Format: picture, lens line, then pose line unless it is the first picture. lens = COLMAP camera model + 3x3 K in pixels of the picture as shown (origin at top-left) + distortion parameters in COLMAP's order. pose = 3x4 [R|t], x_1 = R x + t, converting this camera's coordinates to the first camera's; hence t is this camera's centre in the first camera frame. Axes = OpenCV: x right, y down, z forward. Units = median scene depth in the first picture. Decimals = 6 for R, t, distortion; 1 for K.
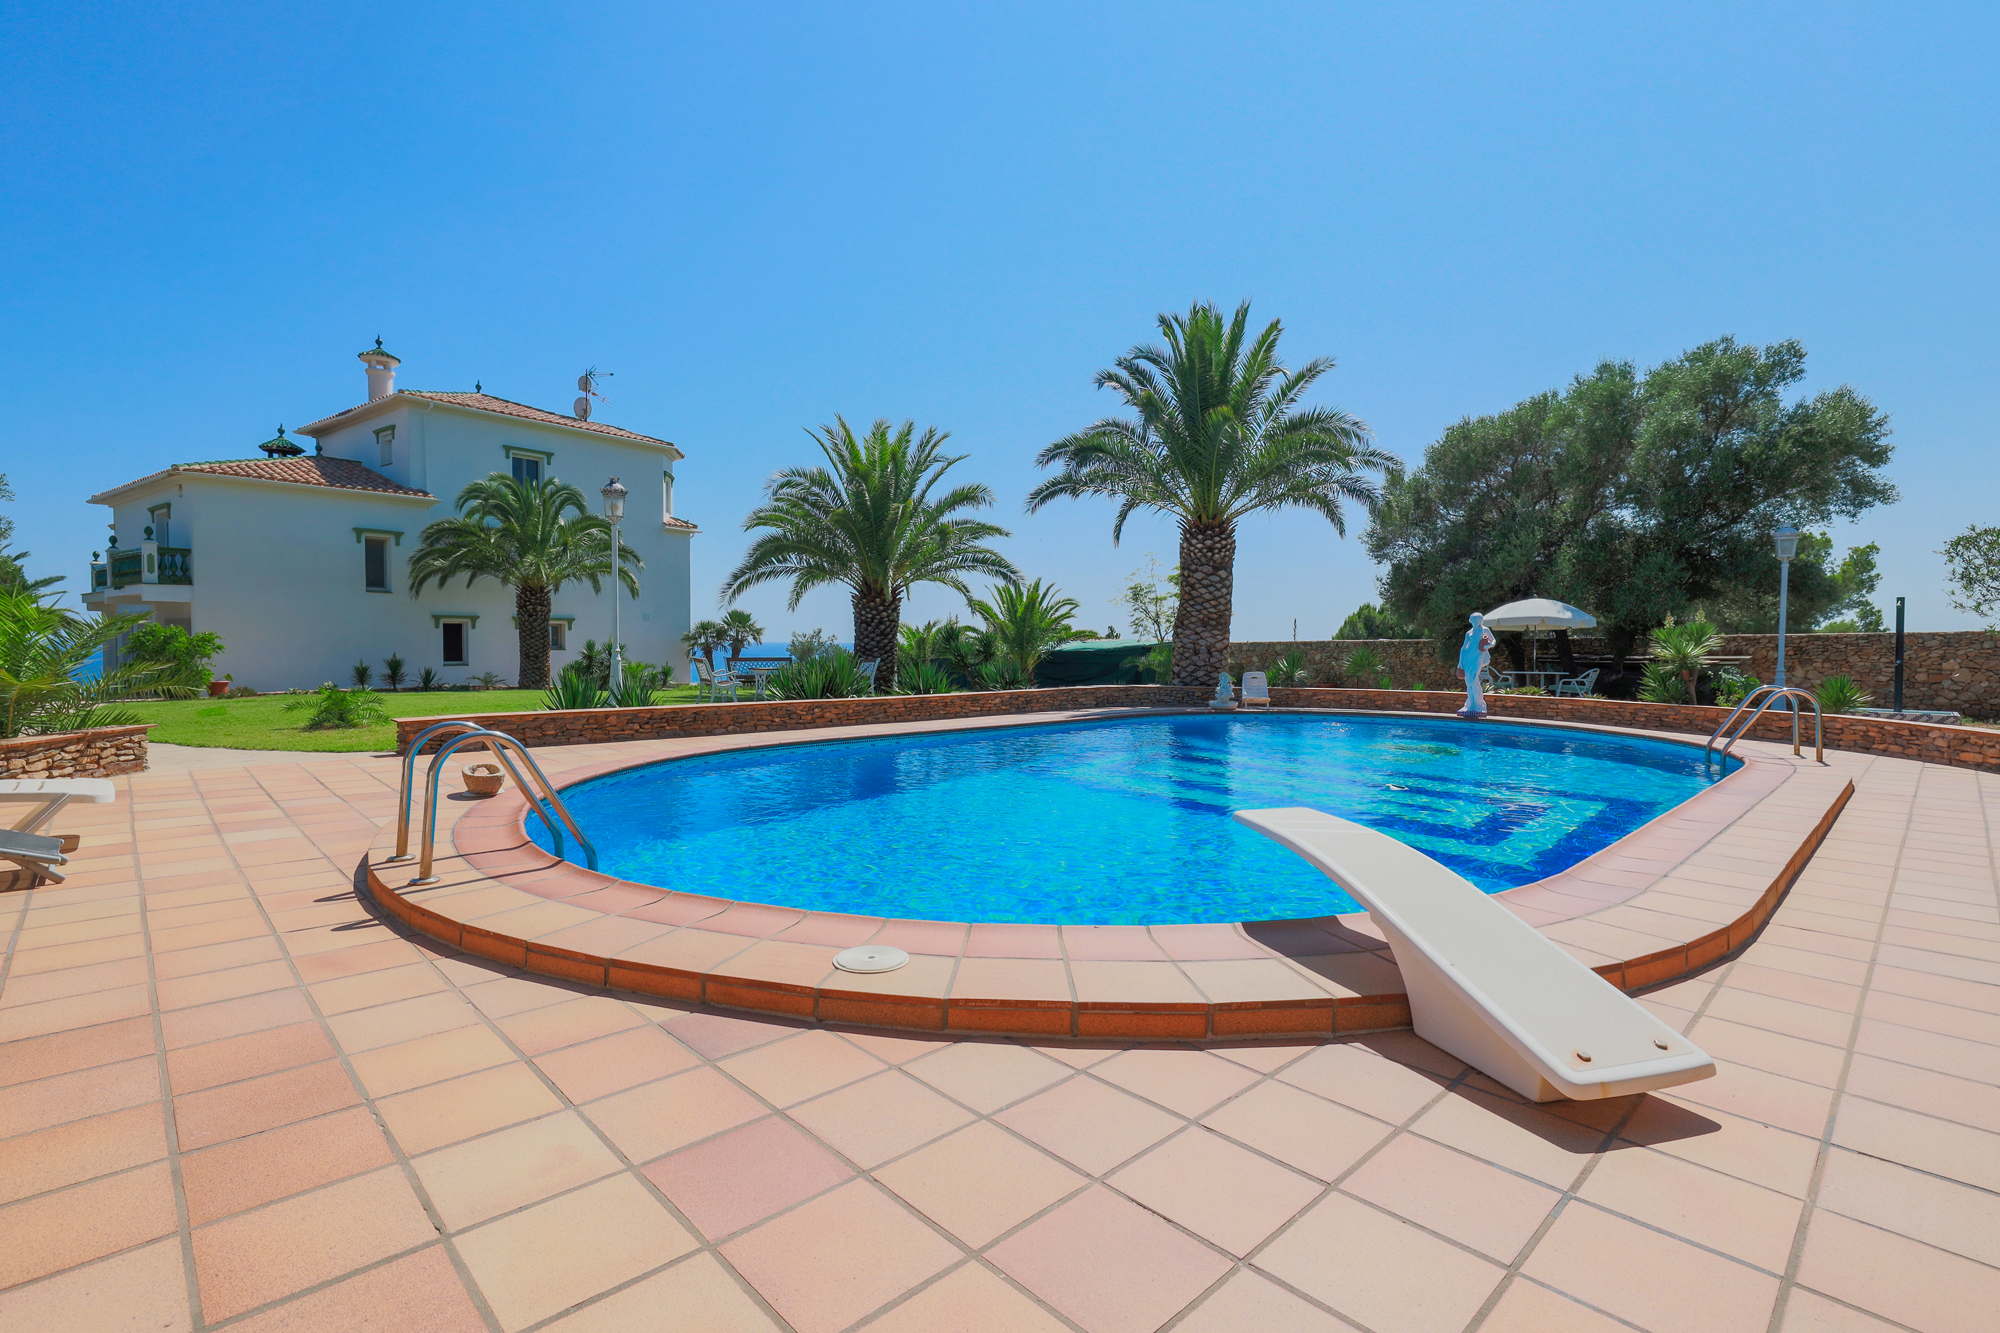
lens RADIAL K [[895.6, 0, 1000.0], [0, 895.6, 666.5], [0, 0, 1]] dist [-0.001746, -0.000857]
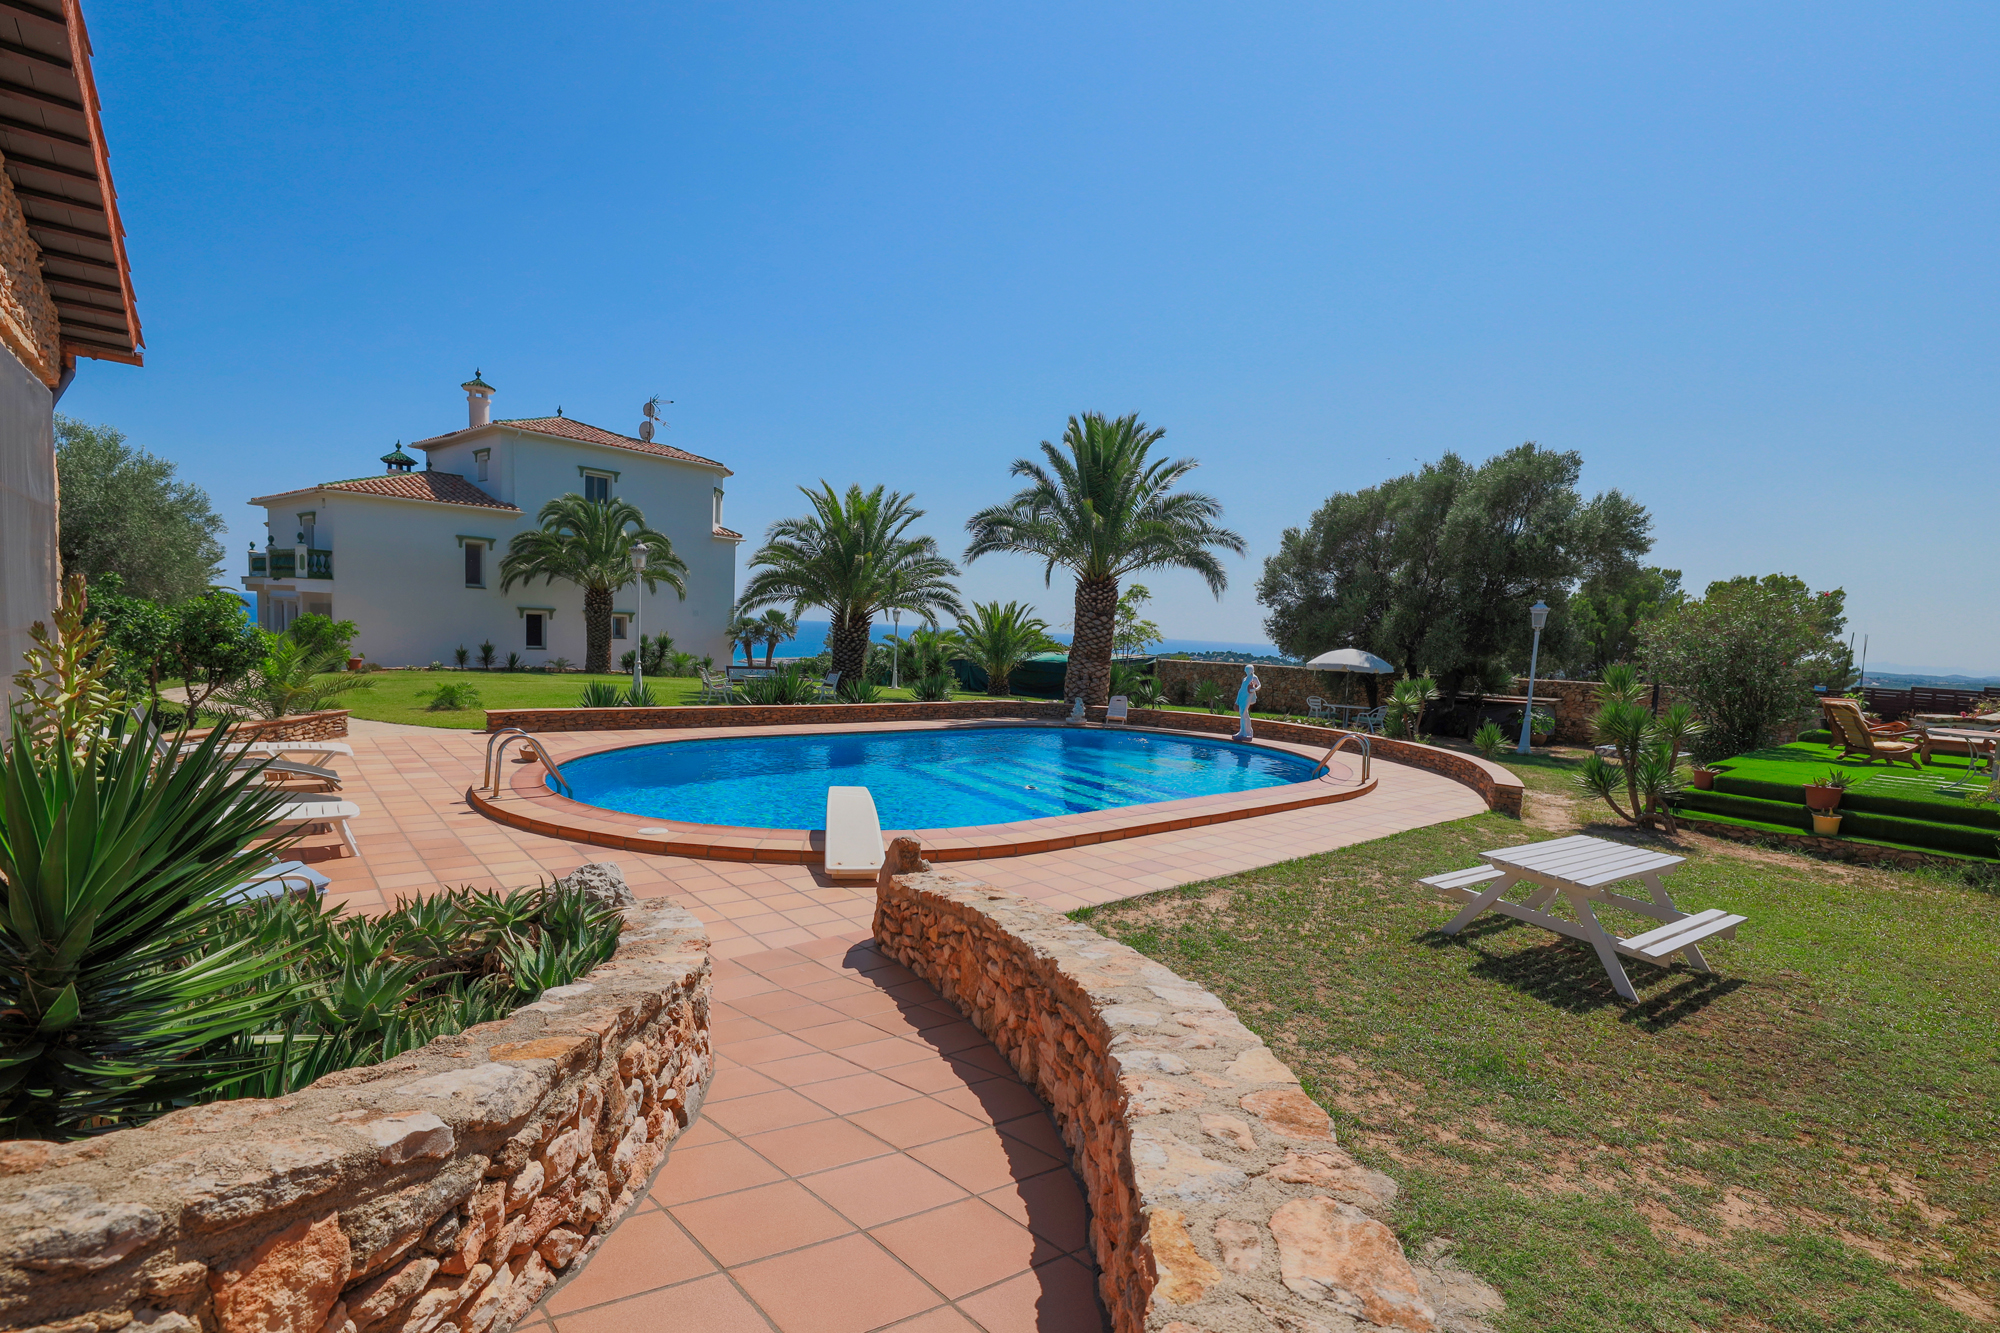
lens RADIAL K [[856.2, 0, 1005.3], [0, 856.2, 701.3], [0, 0, 1]] dist [0.012877, -0.014440]
pose [[0.997490, 0.049383, -0.050748, 0.113612], [-0.046713, 0.997526, 0.052531, -0.027637], [0.053216, -0.050029, 0.997329, -0.166572]]
